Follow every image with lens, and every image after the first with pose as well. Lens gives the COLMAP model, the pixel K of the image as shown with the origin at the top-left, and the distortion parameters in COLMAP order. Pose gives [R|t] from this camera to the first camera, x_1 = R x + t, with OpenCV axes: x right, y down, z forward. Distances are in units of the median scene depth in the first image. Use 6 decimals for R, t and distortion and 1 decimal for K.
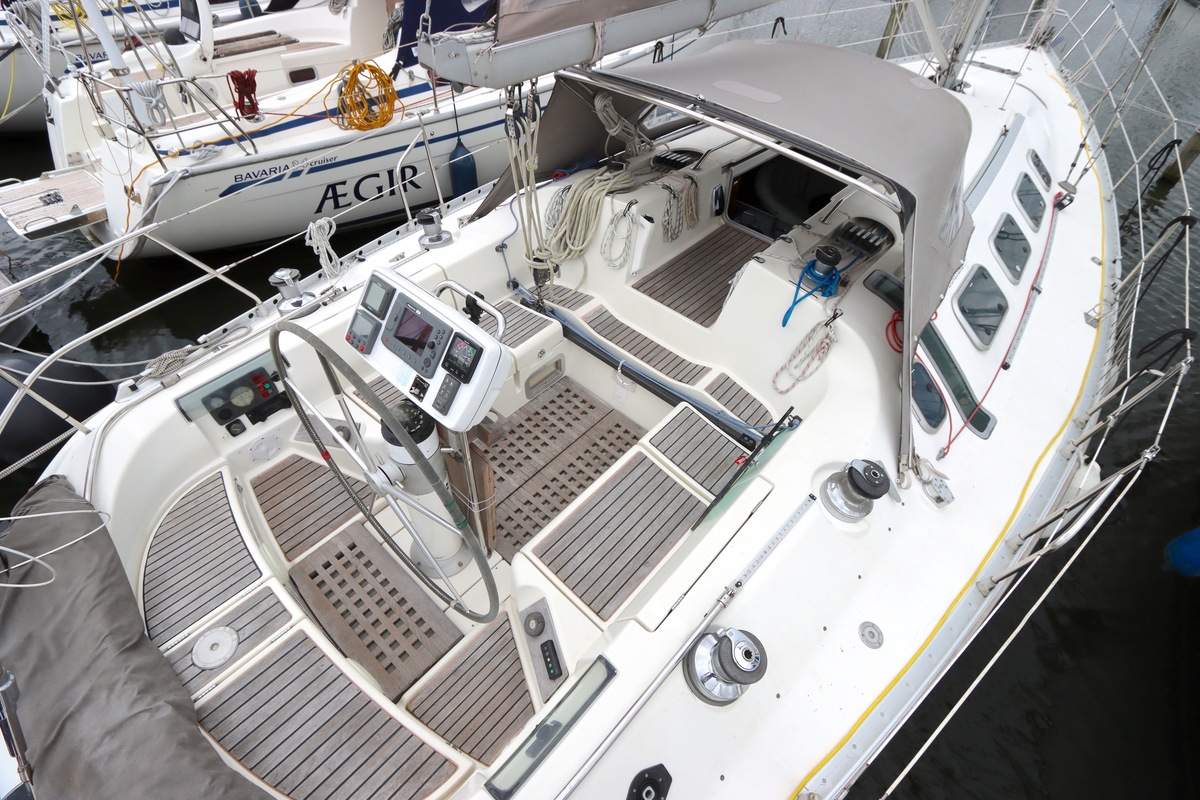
lens RADIAL K [[573.0, 0, 595.1], [0, 573.0, 399.7], [0, 0, 1]] dist [-0.016213, -0.002724]
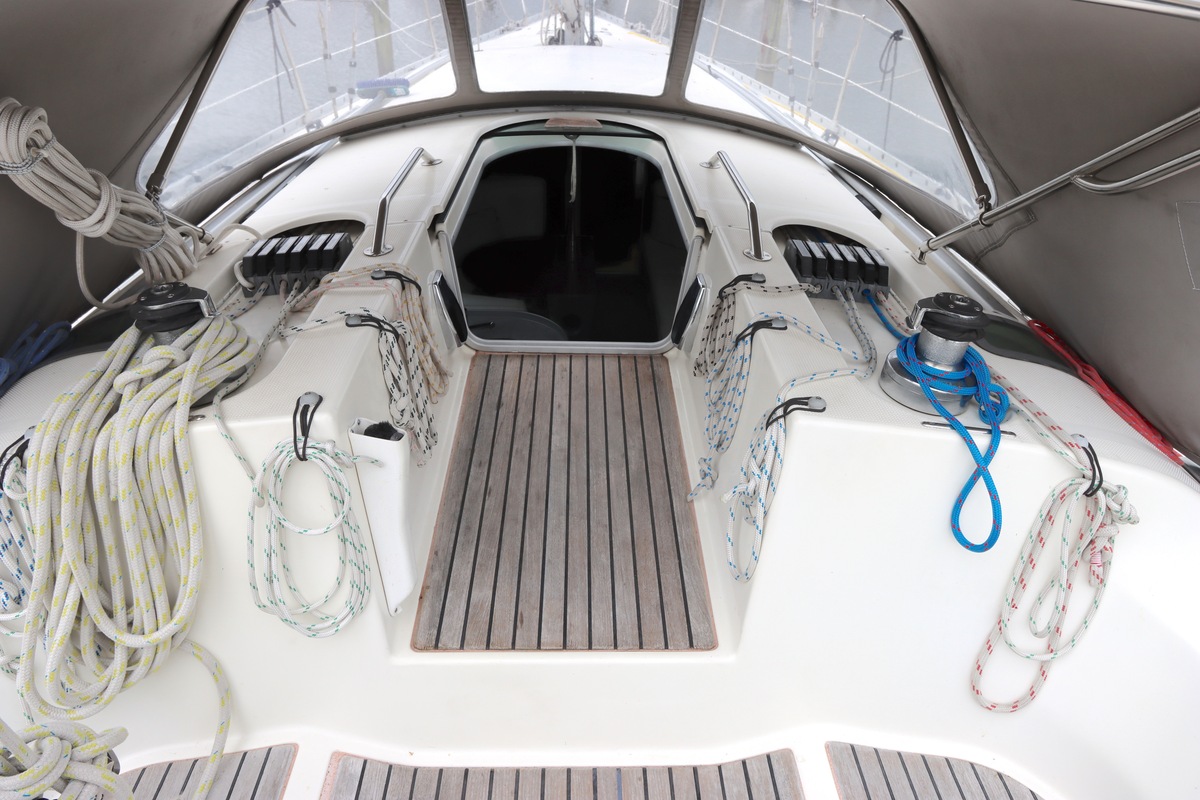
lens RADIAL K [[790.7, 0, 594.1], [0, 790.7, 400.6], [0, 0, 1]] dist [-0.007564, 0.007160]
pose [[0.733526, -0.401228, 0.548594, -0.041186], [0.504163, 0.862523, -0.043291, -0.244455], [-0.455805, 0.308336, 0.834967, 0.575852]]
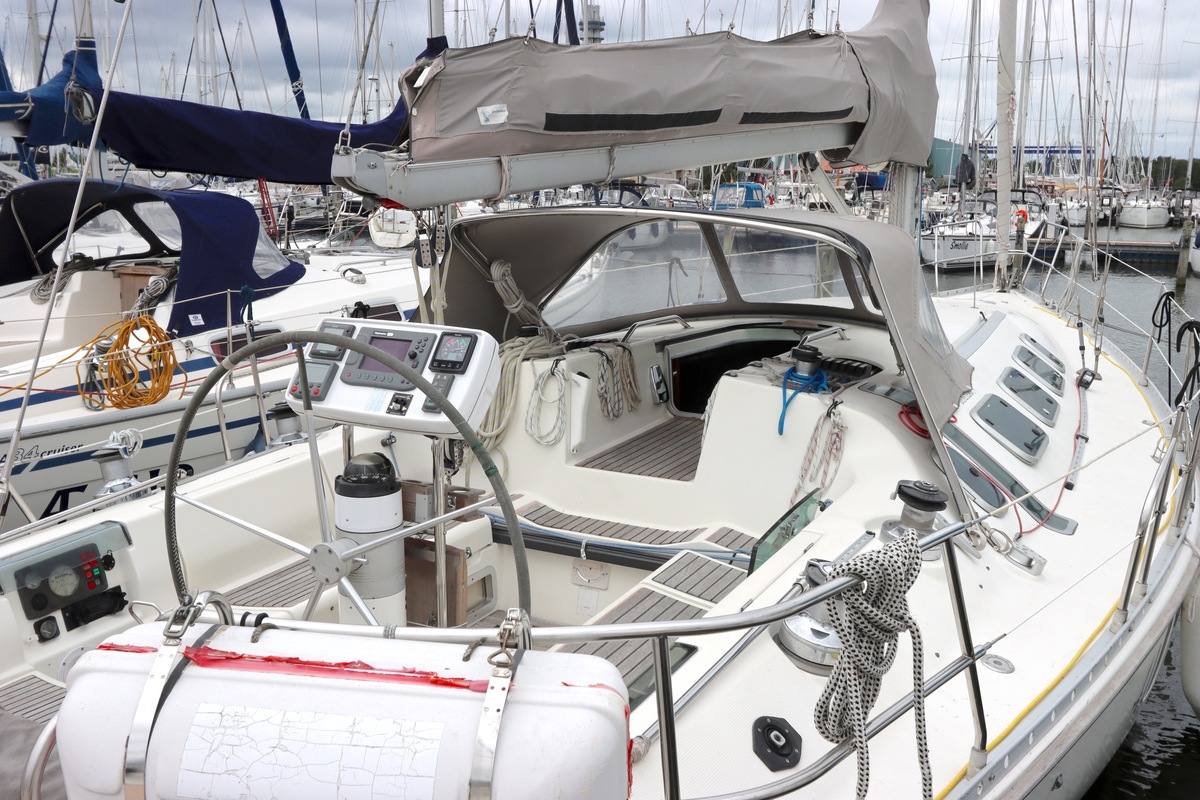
lens RADIAL K [[1149.0, 0, 595.6], [0, 1149.0, 389.6], [0, 0, 1]] dist [-0.023557, 0.000000]
pose [[0.974460, -0.093650, 0.204099, -0.202930], [0.194272, 0.807435, -0.557052, 0.553924], [-0.112629, 0.582476, 0.805007, -0.247522]]
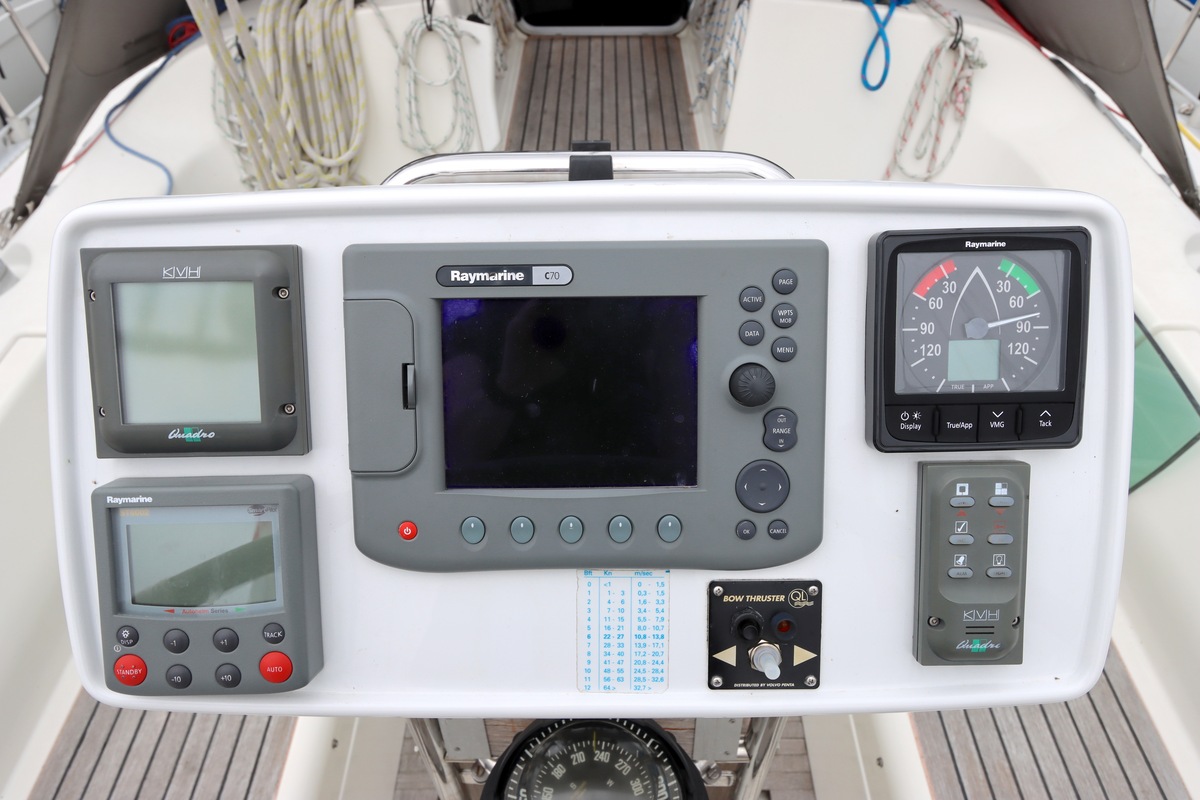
lens RADIAL K [[790.7, 0, 593.1], [0, 790.7, 387.7], [0, 0, 1]] dist [-0.007564, 0.007160]
pose [[0.749005, -0.498110, 0.436895, -0.234167], [0.516137, 0.852112, 0.086649, -0.077580], [-0.415444, 0.160597, 0.895329, 0.441374]]
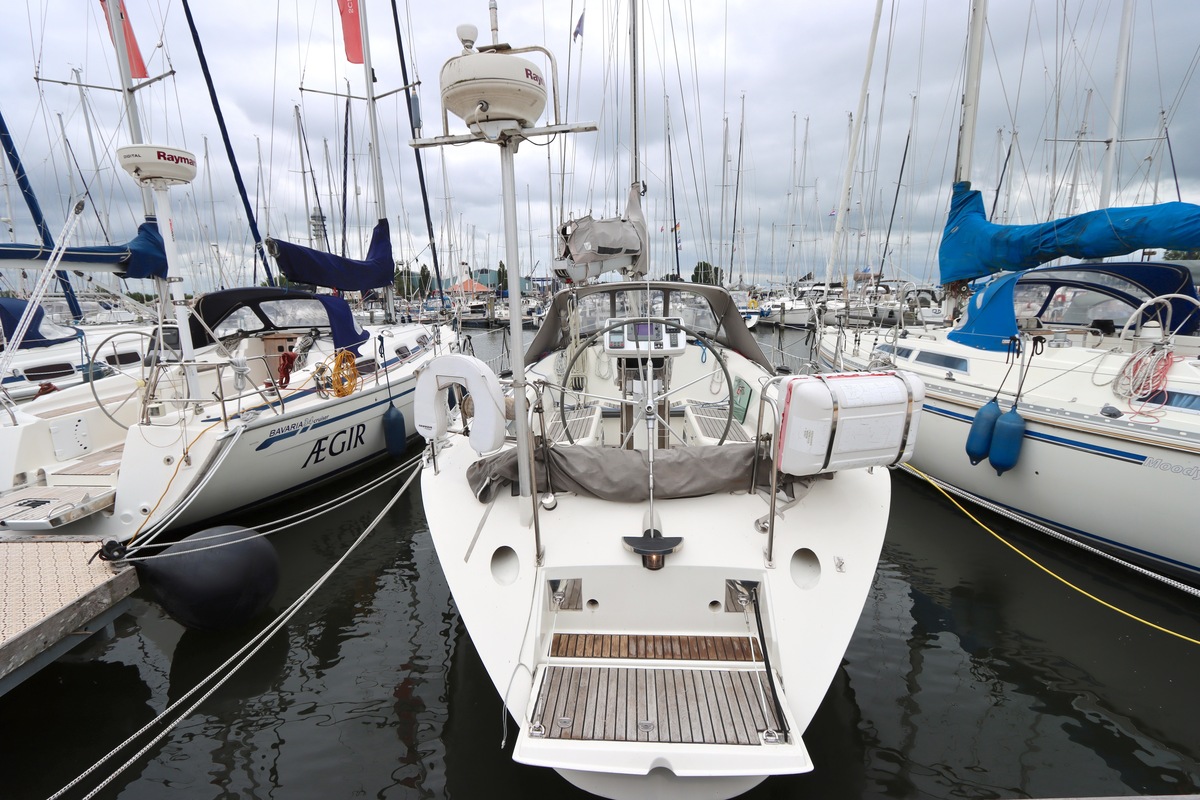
lens RADIAL K [[573.0, 0, 578.6], [0, 573.0, 381.5], [0, 0, 1]] dist [-0.016213, -0.002724]
pose [[0.800815, -0.169110, 0.574540, -1.095953], [0.478993, 0.756720, -0.444905, 0.552968], [-0.359528, 0.631488, 0.686995, -0.229353]]
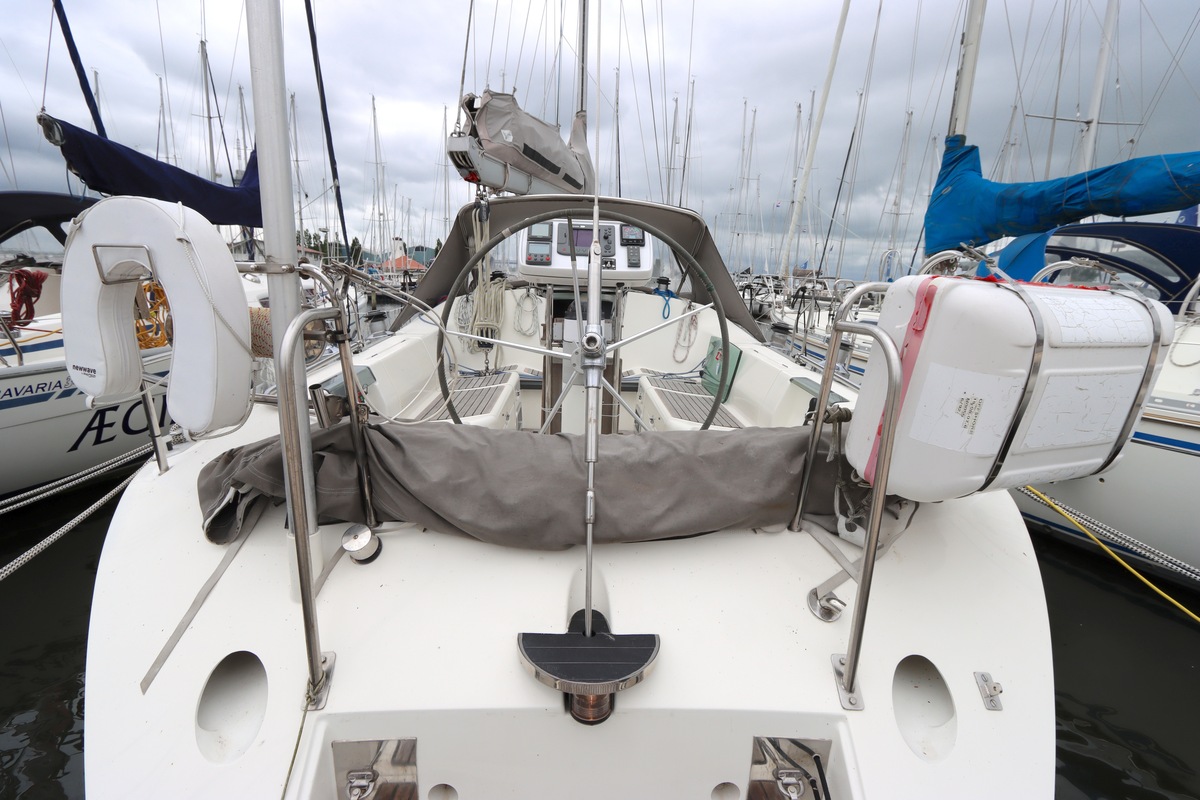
lens RADIAL K [[573.0, 0, 583.7], [0, 573.0, 391.1], [0, 0, 1]] dist [-0.016213, -0.002724]
pose [[0.733520, -0.165233, 0.659277, -0.753492], [0.498889, 0.789648, -0.357164, 0.396723], [-0.461581, 0.590893, 0.661656, 0.153584]]
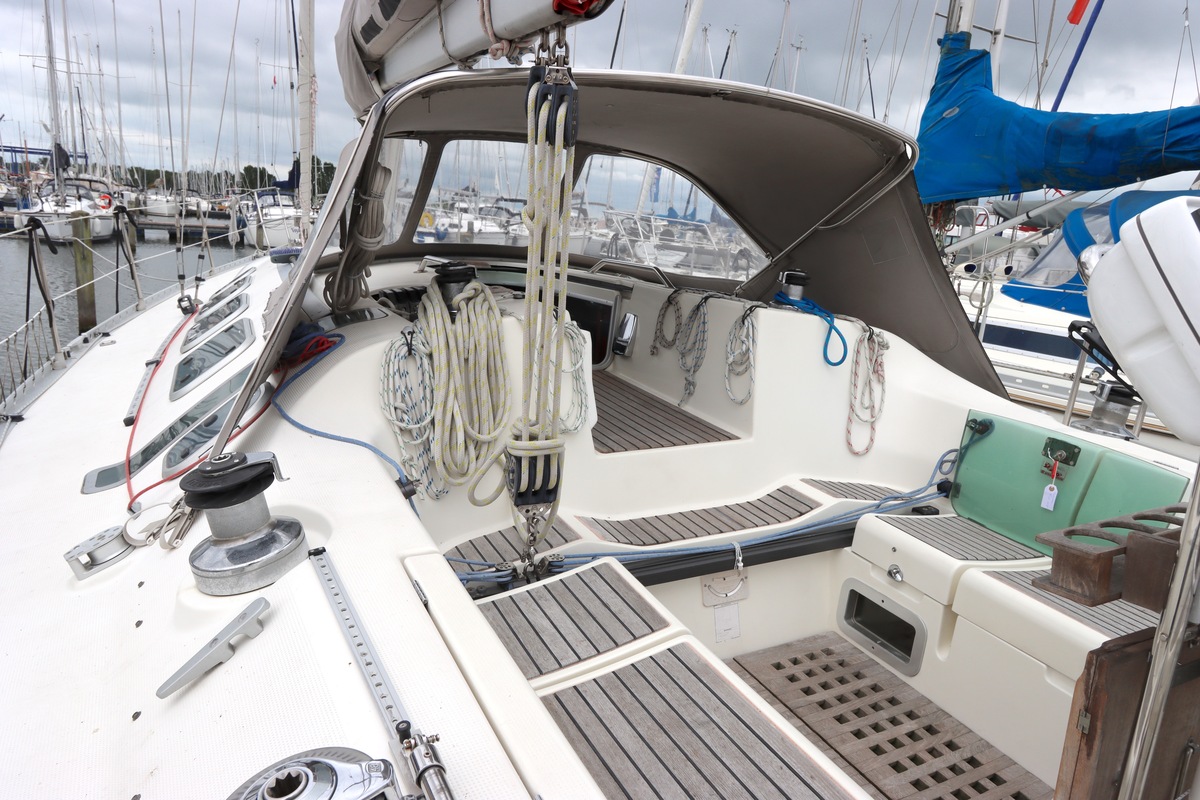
lens RADIAL K [[790.7, 0, 594.4], [0, 790.7, 393.8], [0, 0, 1]] dist [-0.007564, 0.007160]
pose [[0.369392, -0.239654, 0.897839, -0.580684], [0.640472, 0.765702, -0.059121, -0.198372], [-0.673309, 0.596880, 0.436336, 0.659199]]
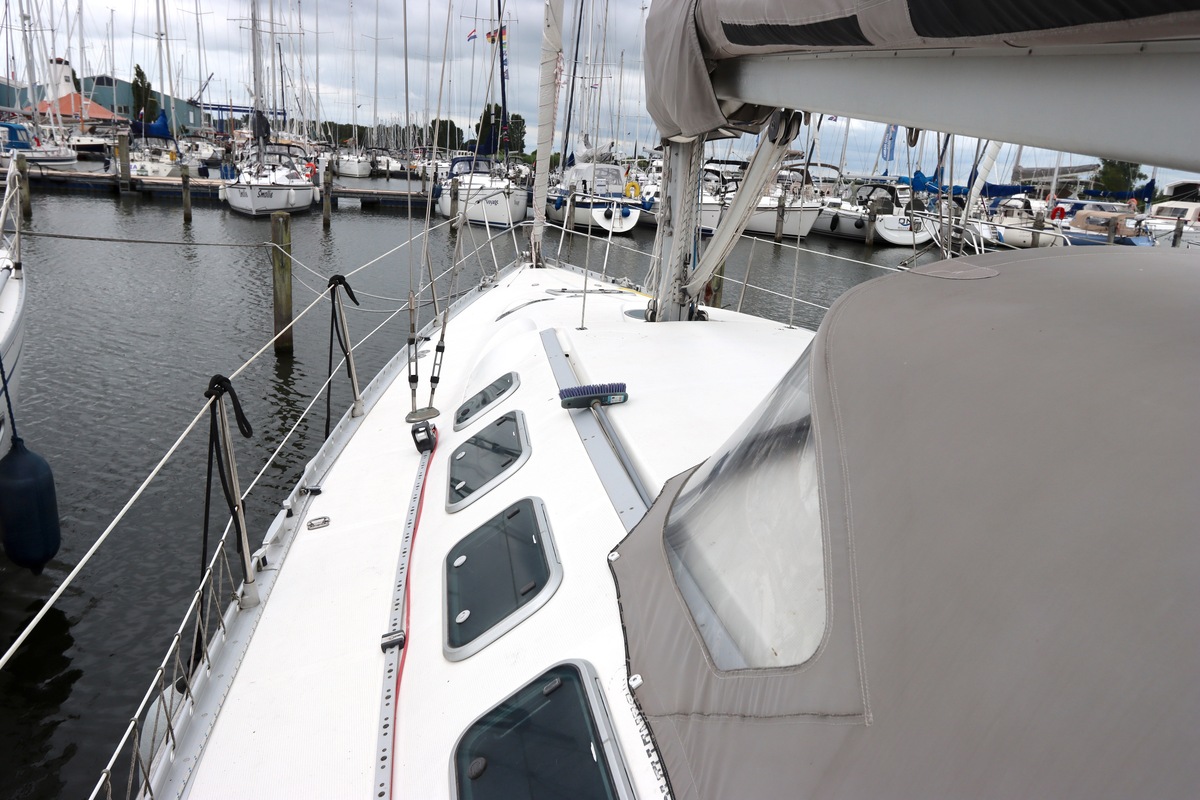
lens RADIAL K [[869.3, 0, 591.4], [0, 869.3, 395.4], [0, 0, 1]] dist [-0.001090, 0.008375]
pose [[0.570839, -0.242532, 0.784424, -0.245019], [0.573909, 0.801088, -0.169959, -0.607645], [-0.587173, 0.547207, 0.596484, 0.895287]]
